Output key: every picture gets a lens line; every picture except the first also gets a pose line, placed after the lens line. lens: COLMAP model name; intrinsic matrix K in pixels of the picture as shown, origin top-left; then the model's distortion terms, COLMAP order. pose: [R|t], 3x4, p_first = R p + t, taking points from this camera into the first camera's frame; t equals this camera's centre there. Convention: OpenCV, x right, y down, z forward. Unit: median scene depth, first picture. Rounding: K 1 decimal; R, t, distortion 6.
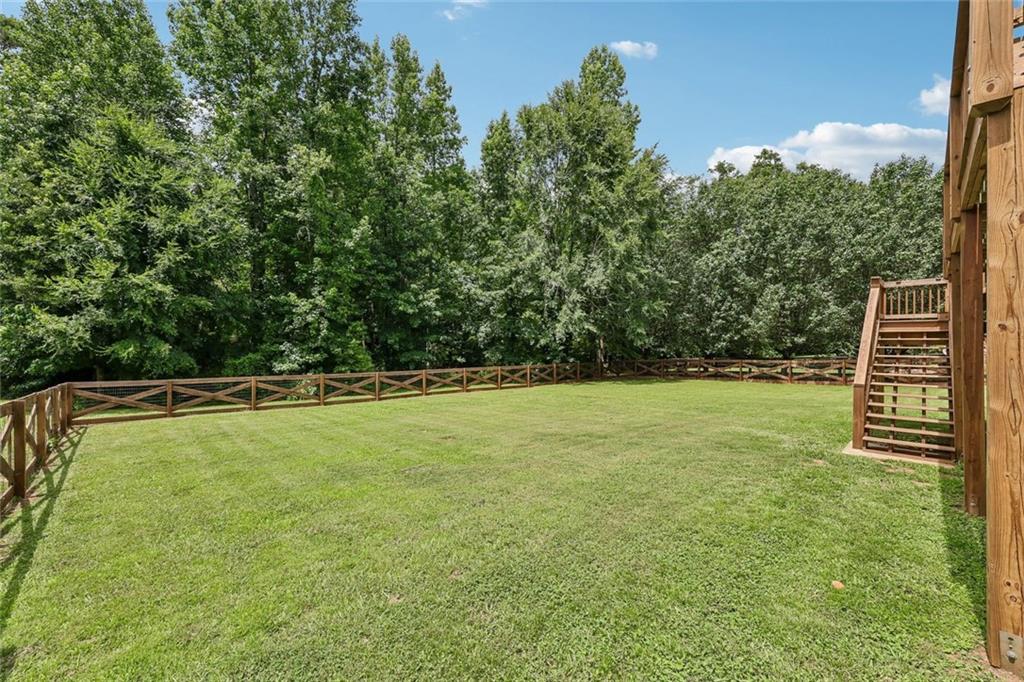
lens RADIAL K [[408.8, 0, 512.6], [0, 408.8, 339.6], [0, 0, 1]] dist [-0.001694, -0.000380]
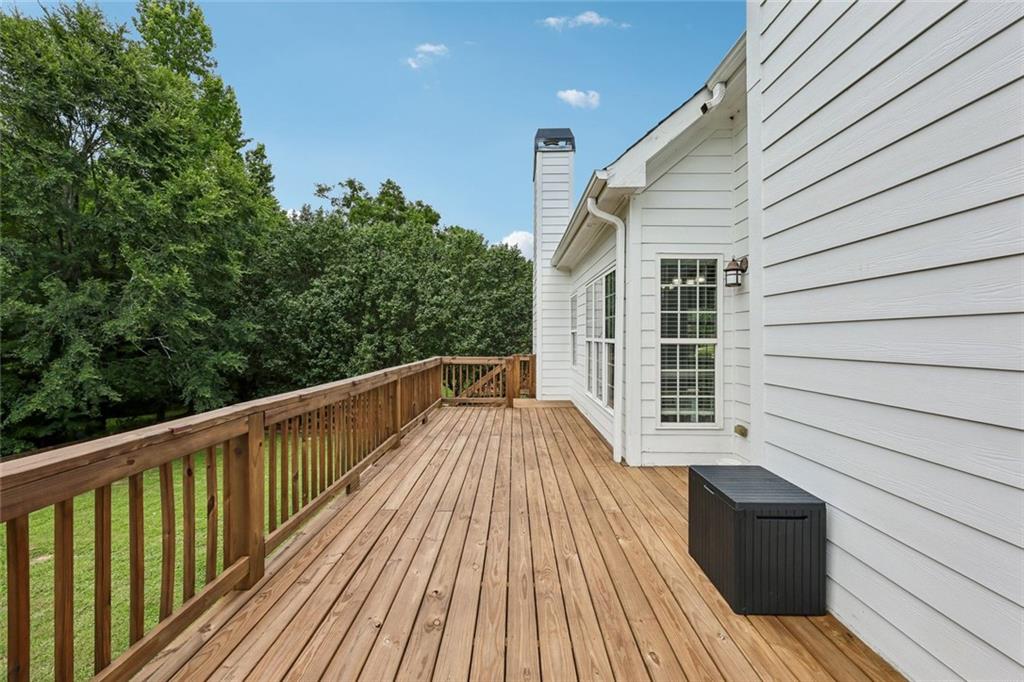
lens RADIAL K [[408.8, 0, 507.2], [0, 408.8, 338.7], [0, 0, 1]] dist [-0.001694, -0.000380]
pose [[0.708557, -0.000446, 0.705654, 0.171970], [-0.006034, 0.999959, 0.006690, -0.124005], [-0.705628, -0.008999, 0.708525, 0.069030]]
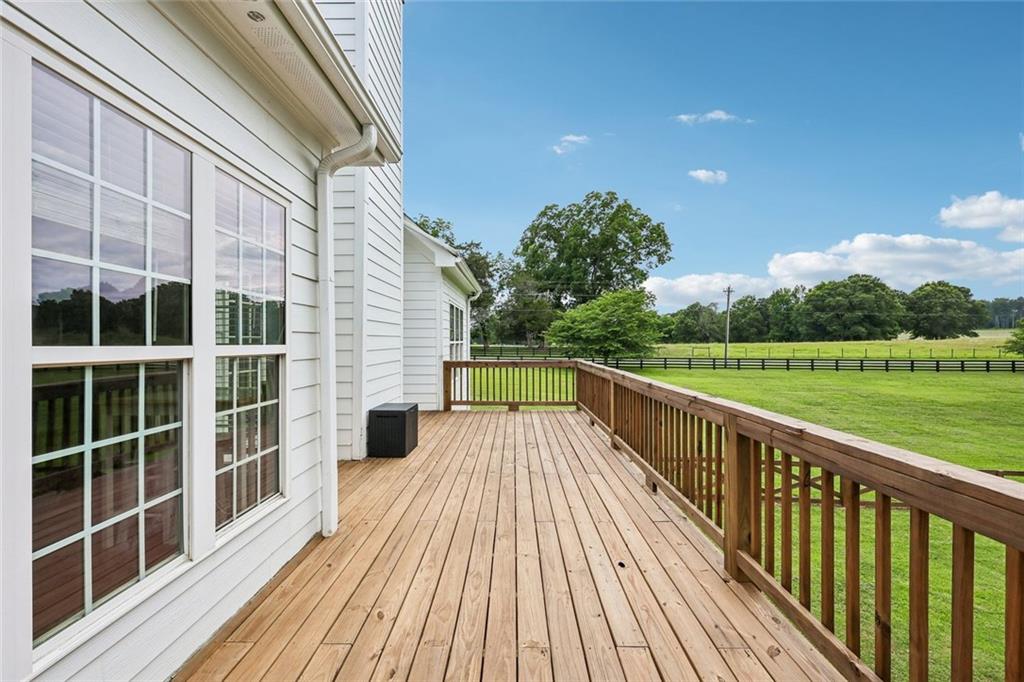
lens RADIAL K [[408.8, 0, 507.7], [0, 408.8, 340.5], [0, 0, 1]] dist [-0.001694, -0.000380]
pose [[-0.709038, 0.001718, -0.705168, 0.392689], [0.007894, 0.999954, -0.005501, -0.123145], [0.705126, -0.009467, -0.709018, 0.293854]]
